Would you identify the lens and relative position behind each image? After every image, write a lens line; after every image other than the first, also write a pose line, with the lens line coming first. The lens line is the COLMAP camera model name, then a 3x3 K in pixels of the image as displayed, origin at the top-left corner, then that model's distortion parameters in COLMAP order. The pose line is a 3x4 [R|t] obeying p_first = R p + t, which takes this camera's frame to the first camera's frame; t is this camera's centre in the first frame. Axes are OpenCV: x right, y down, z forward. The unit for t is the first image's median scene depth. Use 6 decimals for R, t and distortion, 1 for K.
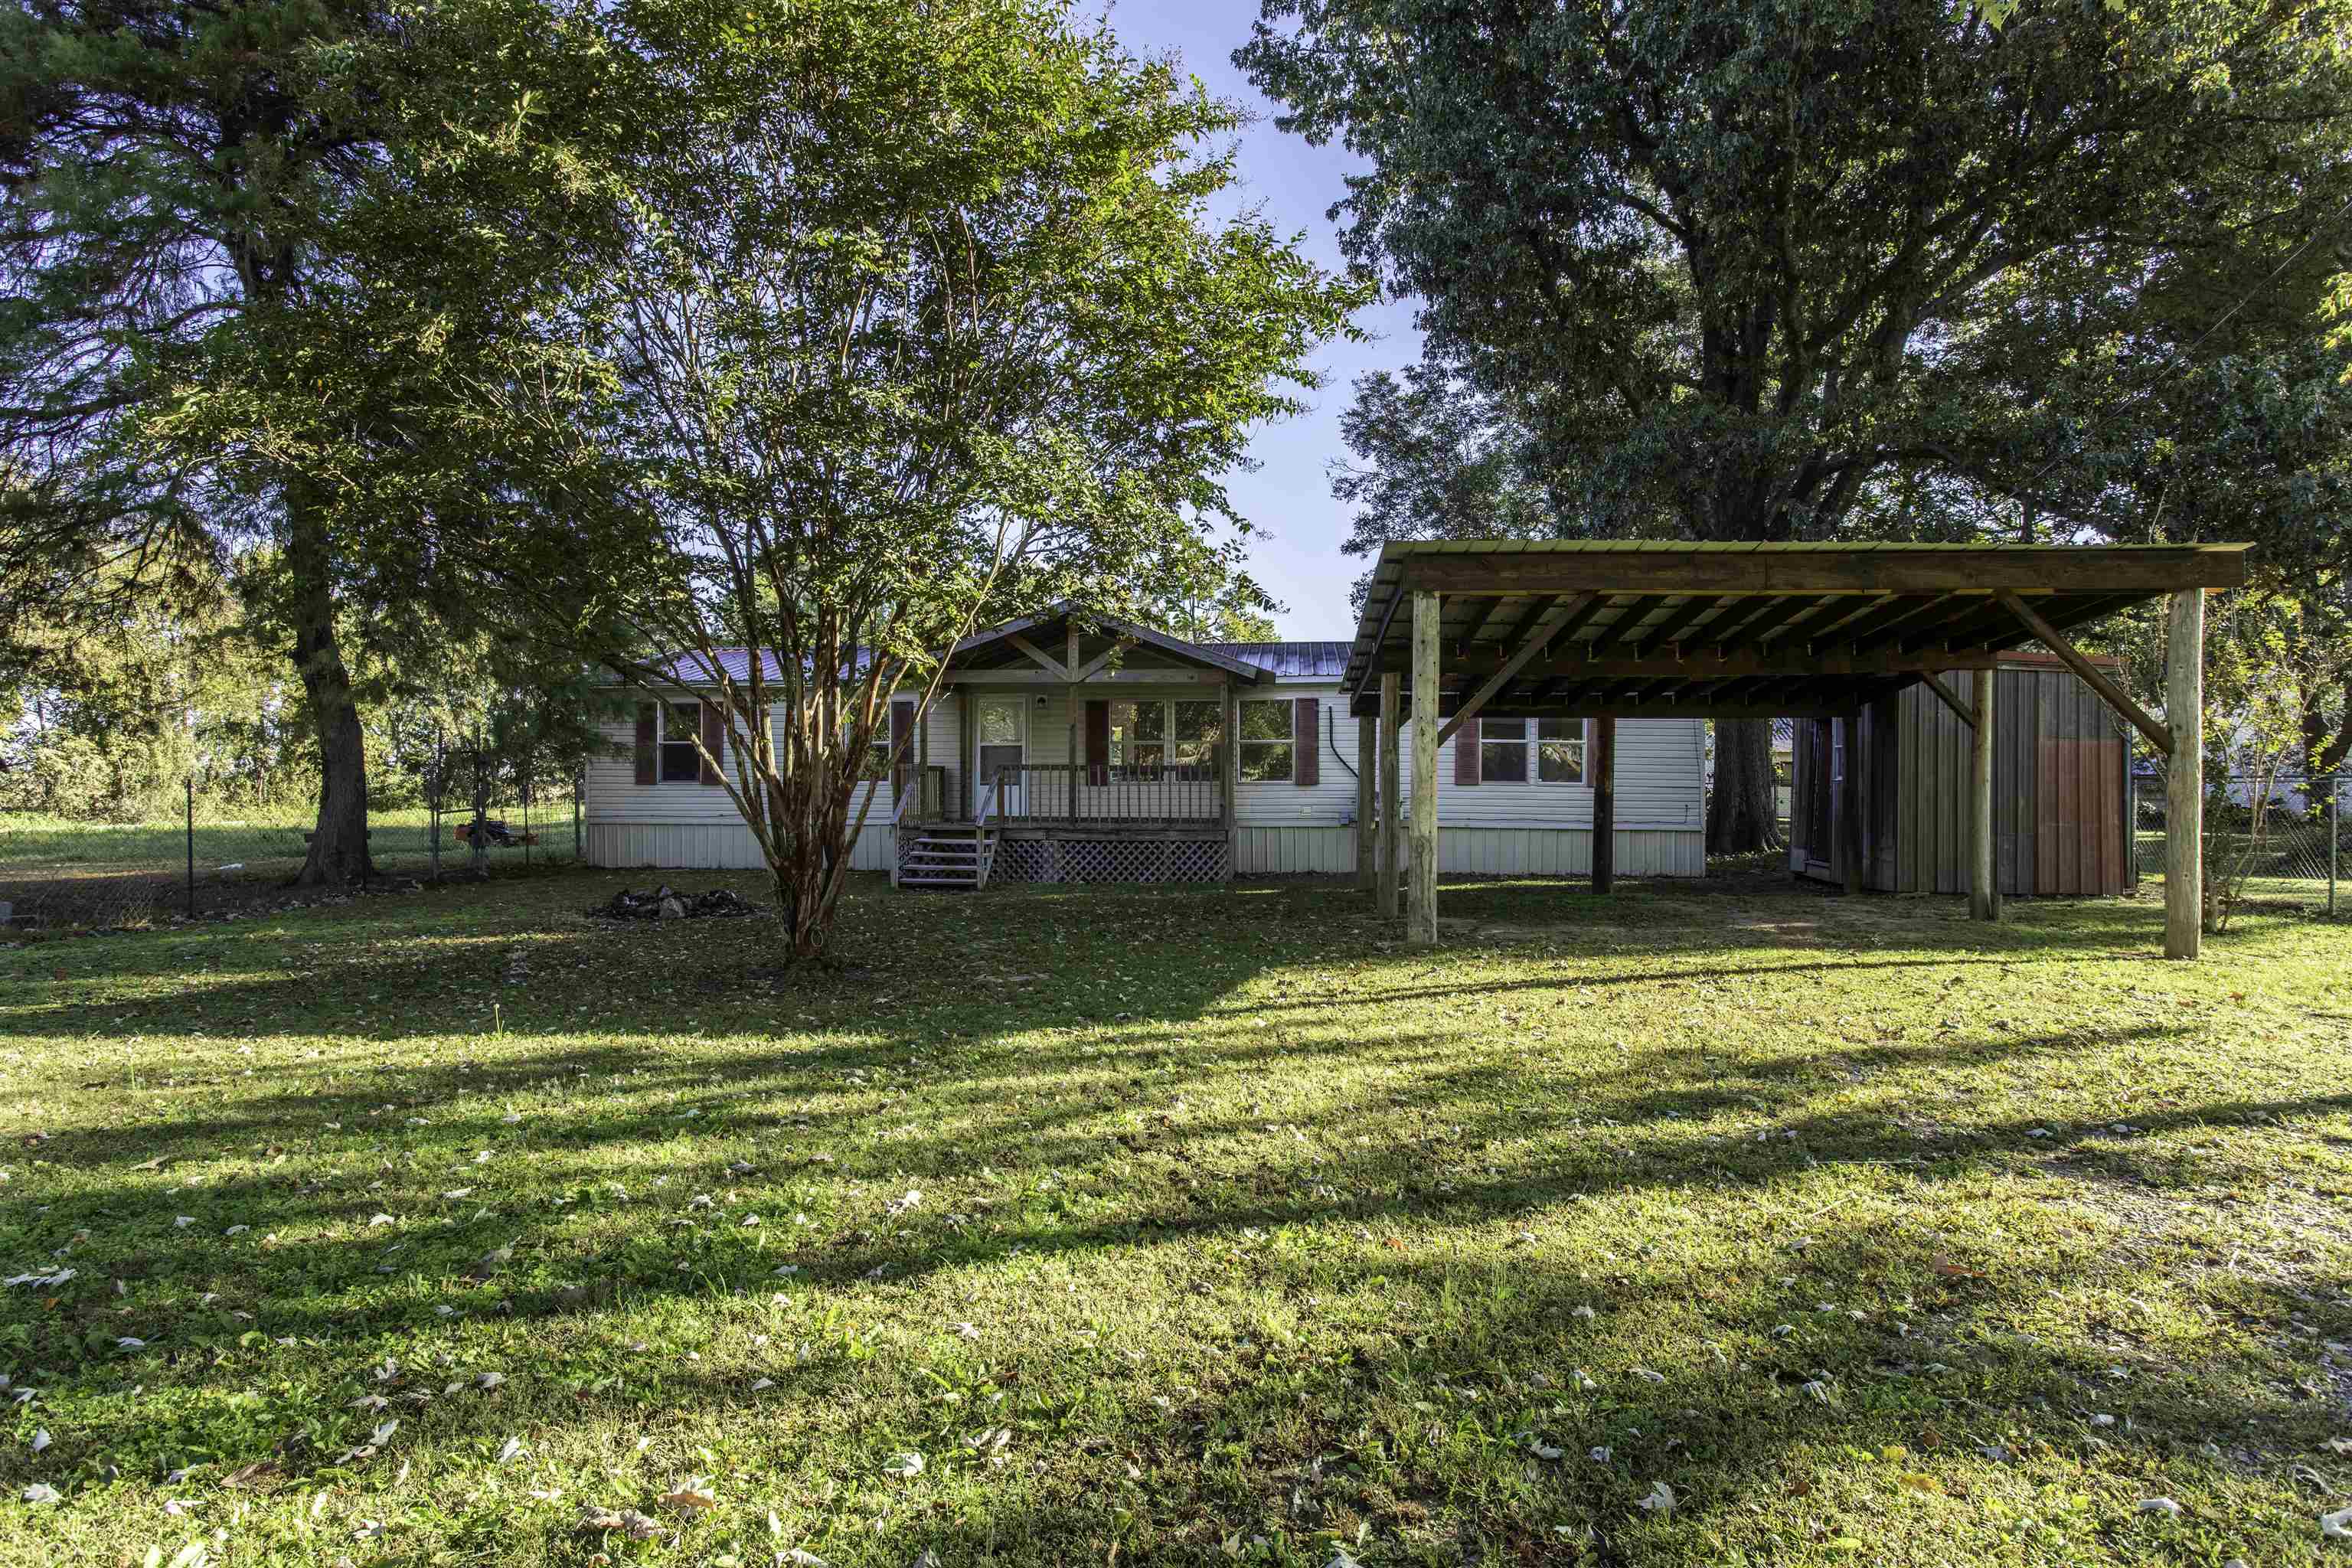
lens RADIAL K [[1304.8, 0, 1173.3], [0, 1304.8, 792.7], [0, 0, 1]] dist [-0.000673, 0.000691]
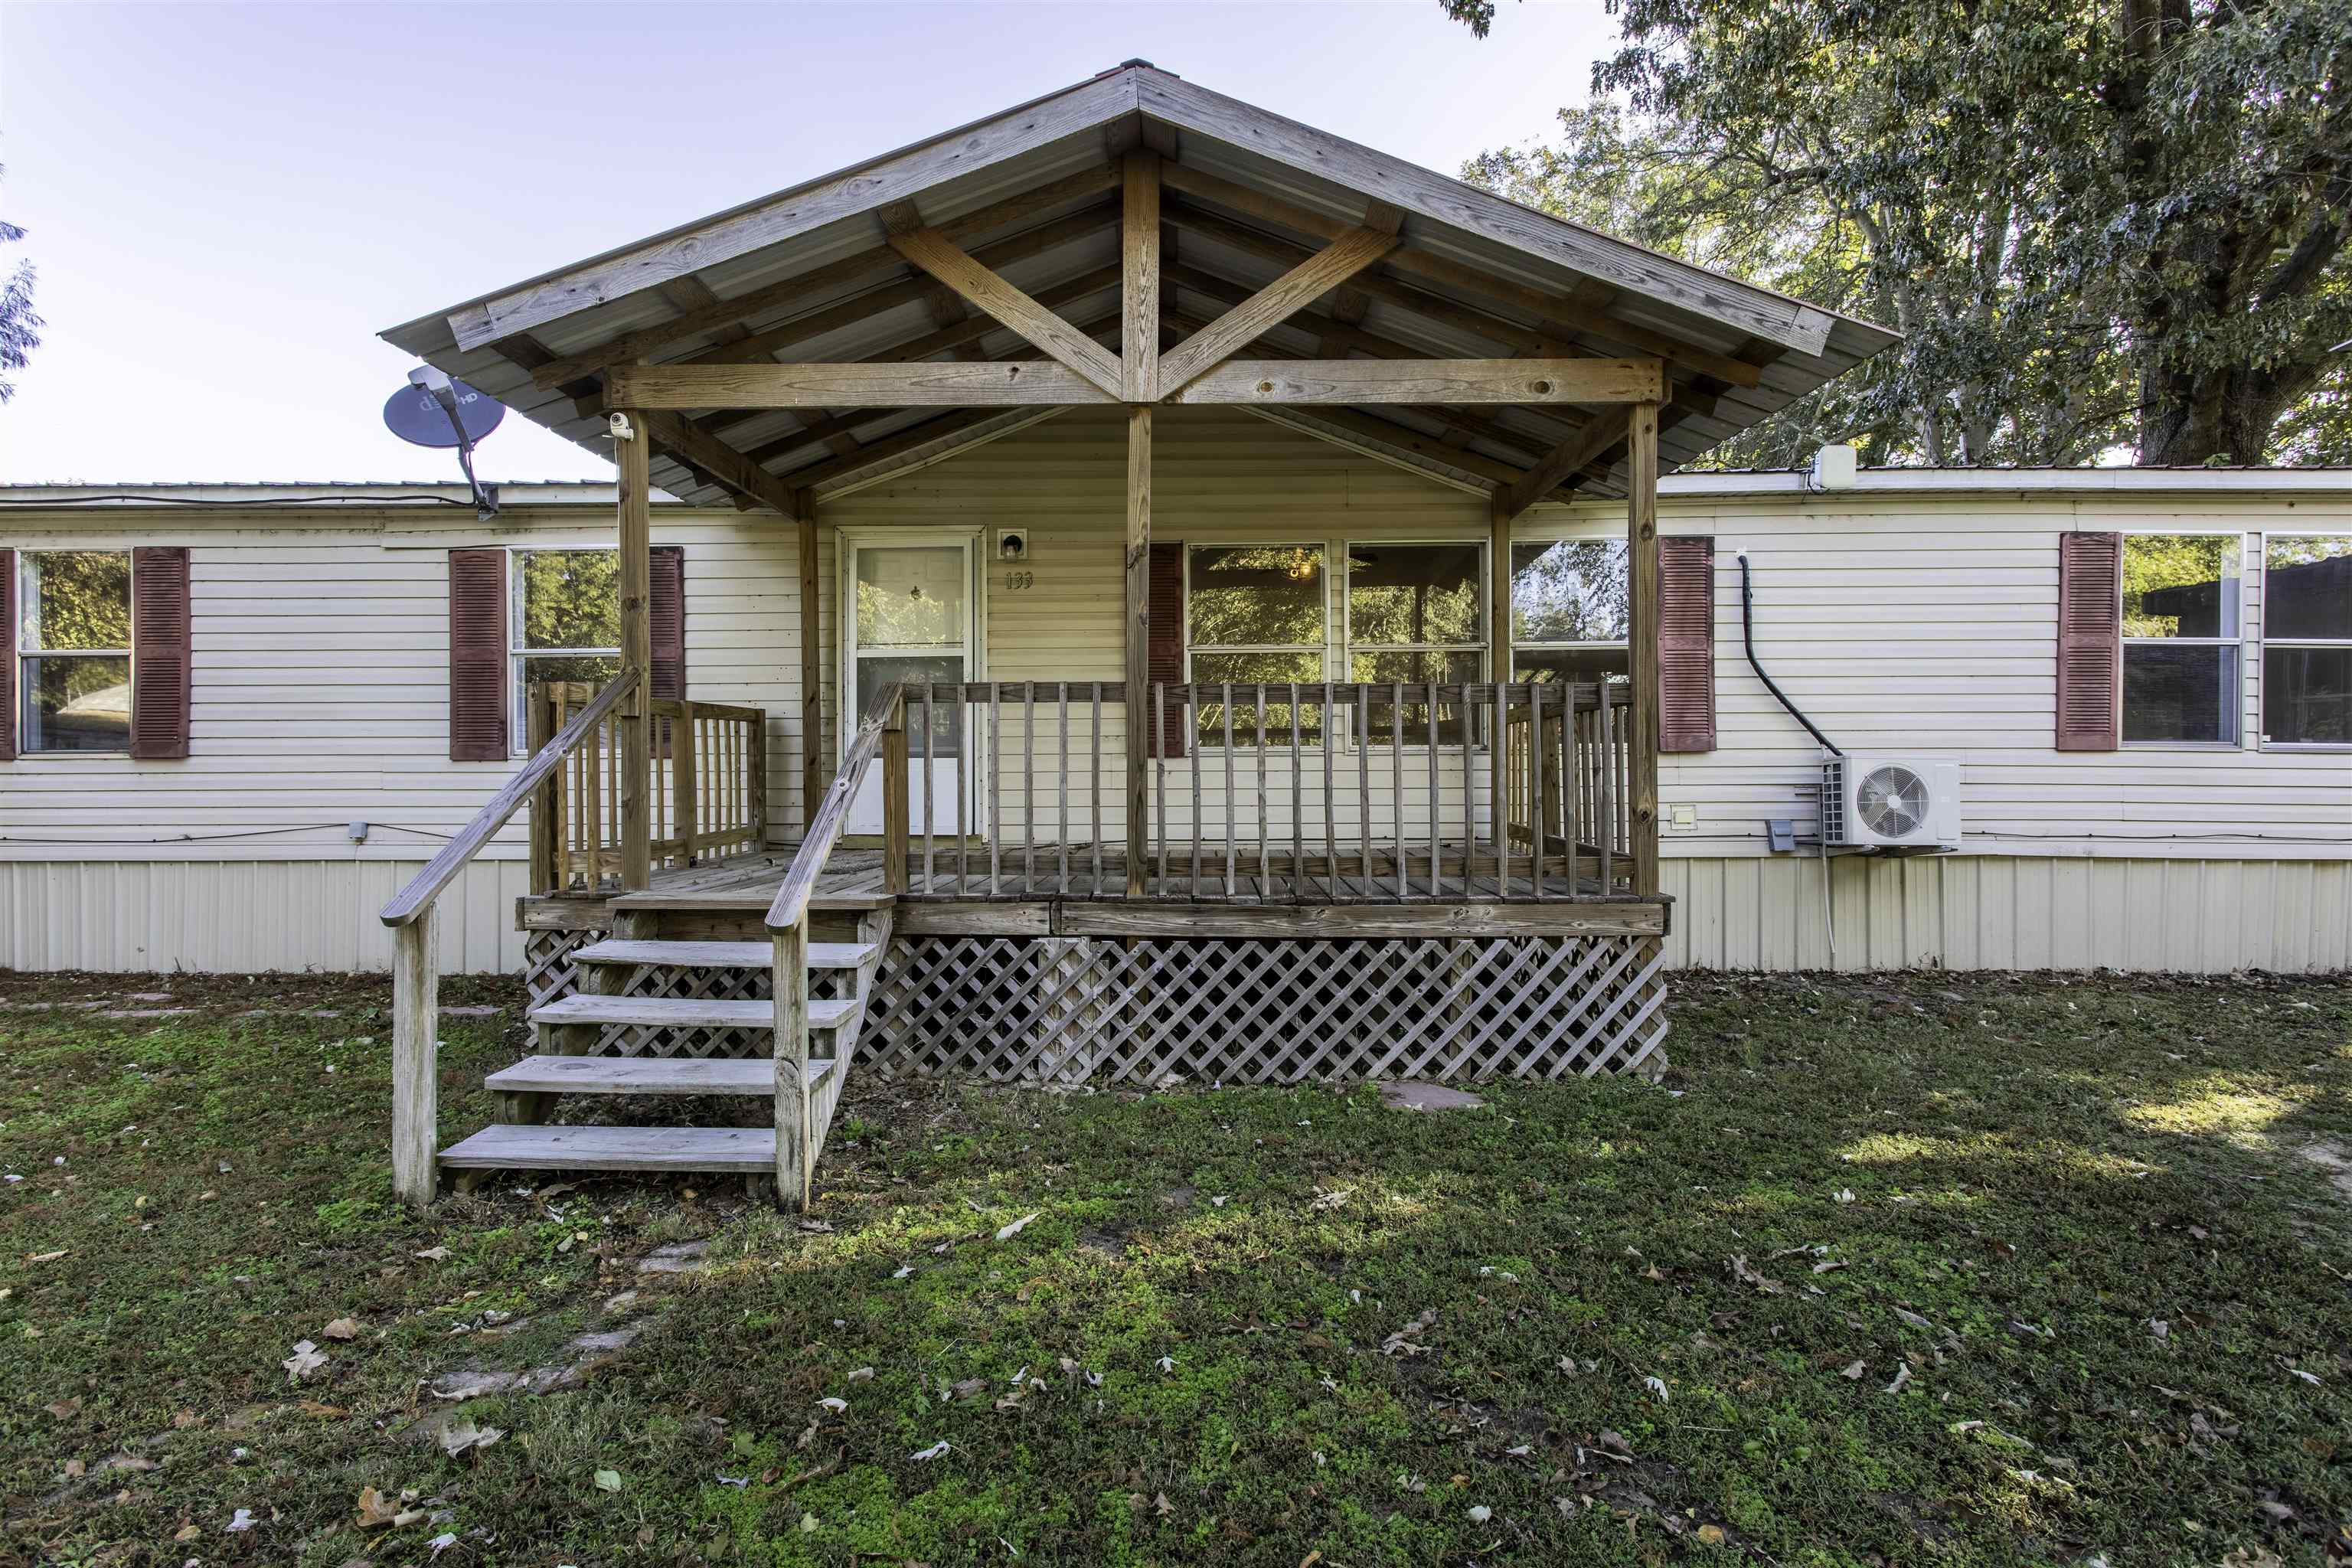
lens RADIAL K [[1122.9, 0, 1172.9], [0, 1122.9, 786.4], [0, 0, 1]] dist [0.003101, 0.001125]
pose [[0.996922, -0.004997, 0.078235, -0.078632], [0.004170, 0.999934, 0.010735, 0.000155], [-0.078284, -0.010376, 0.996877, 0.651197]]
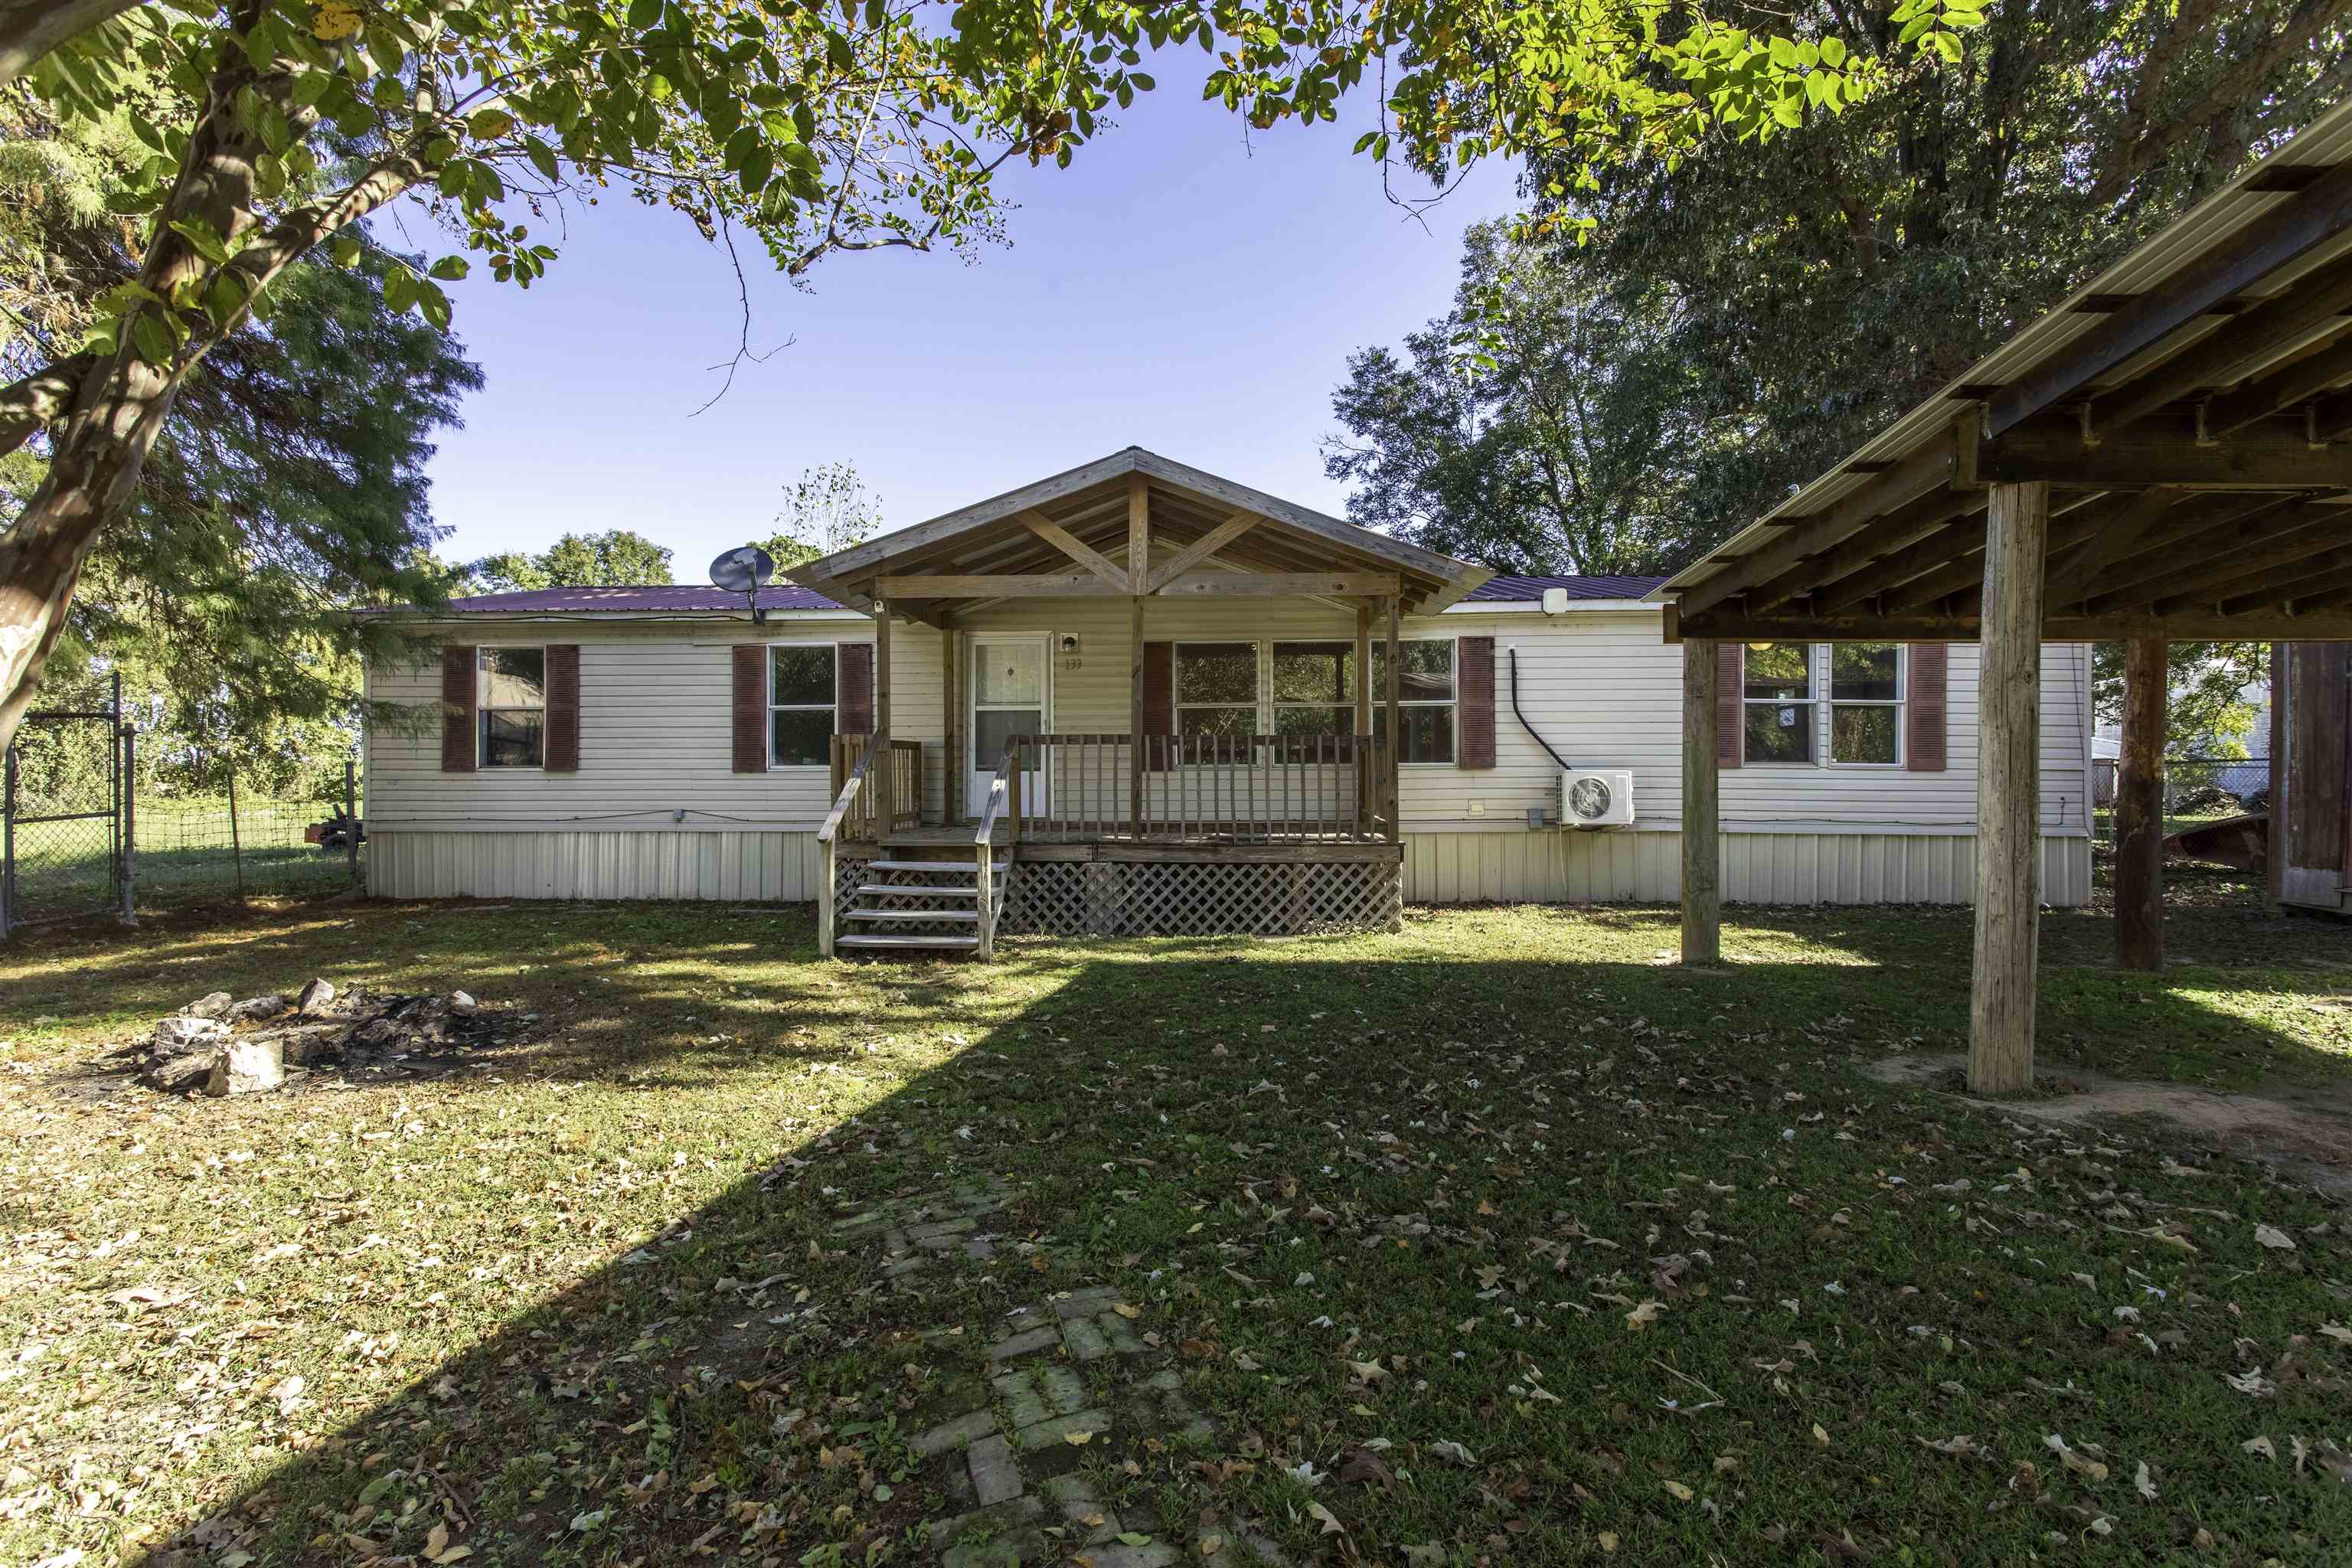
lens RADIAL K [[1122.9, 0, 1171.6], [0, 1122.9, 784.1], [0, 0, 1]] dist [0.003101, 0.001125]
pose [[0.999032, -0.002401, 0.043914, -0.073741], [0.002375, 0.999997, 0.000653, 0.001143], [-0.043915, -0.000548, 0.999035, 0.429933]]
